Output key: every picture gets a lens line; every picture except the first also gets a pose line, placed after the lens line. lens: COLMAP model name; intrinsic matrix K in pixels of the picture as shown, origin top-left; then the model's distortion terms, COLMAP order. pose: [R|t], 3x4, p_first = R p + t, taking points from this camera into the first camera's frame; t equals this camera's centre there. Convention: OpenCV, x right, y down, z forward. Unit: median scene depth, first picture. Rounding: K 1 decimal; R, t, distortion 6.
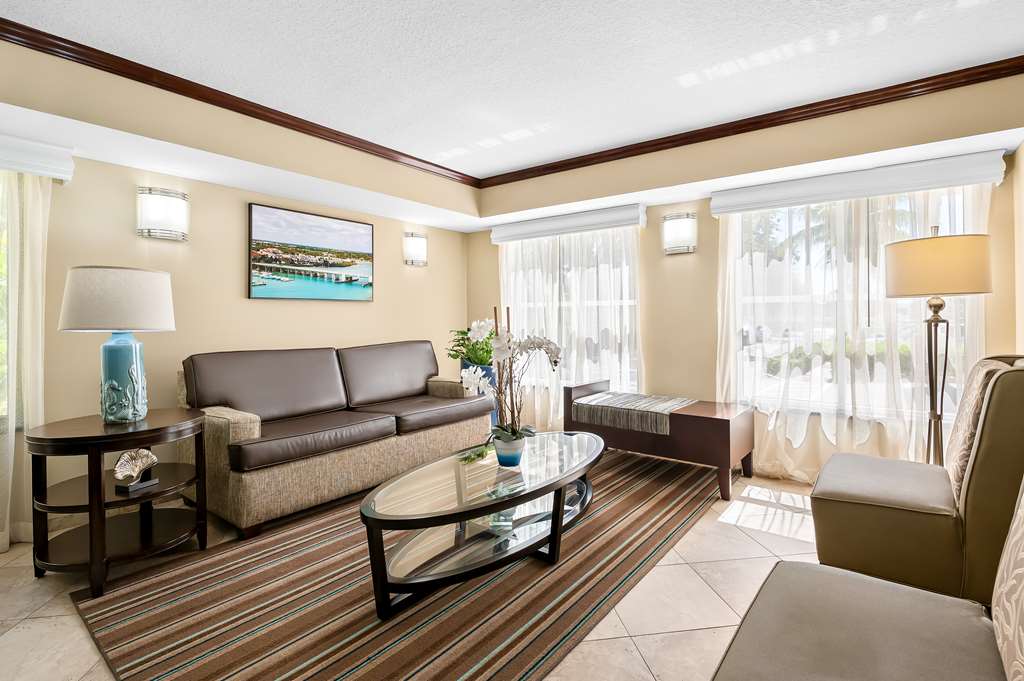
lens RADIAL K [[487.9, 0, 530.6], [0, 487.9, 316.2], [0, 0, 1]] dist [-0.003393, -0.000364]
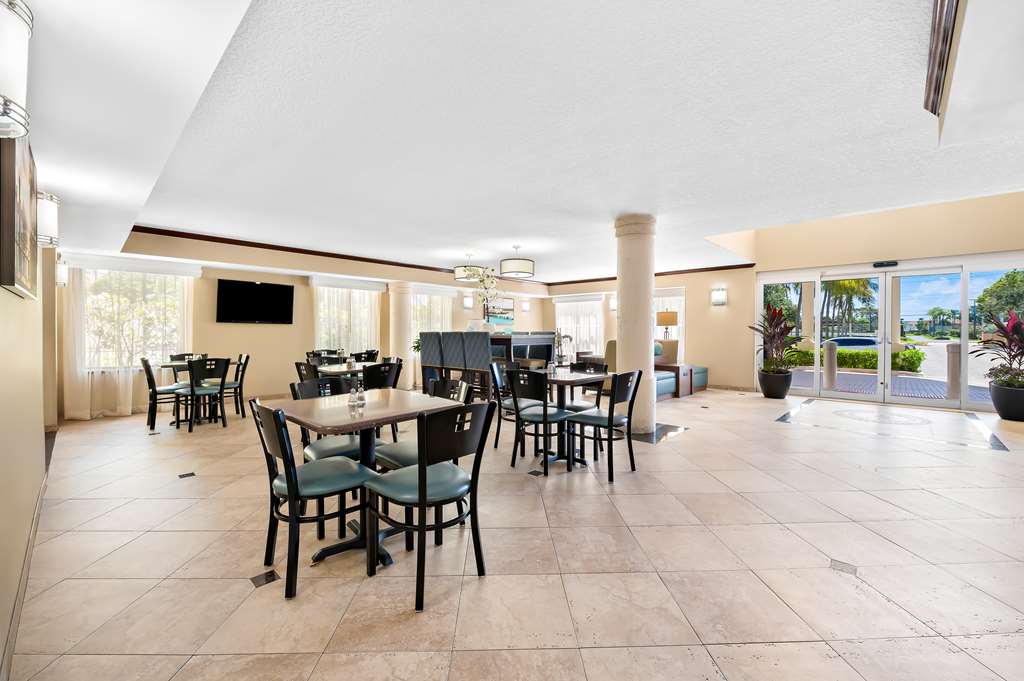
lens RADIAL K [[436.3, 0, 514.2], [0, 436.3, 335.7], [0, 0, 1]] dist [-0.002947, -0.000303]
pose [[0.990959, 0.009779, -0.133807, 0.041431], [-0.008346, 0.999902, 0.011263, 0.006176], [0.133904, -0.010045, 0.990943, -1.787094]]
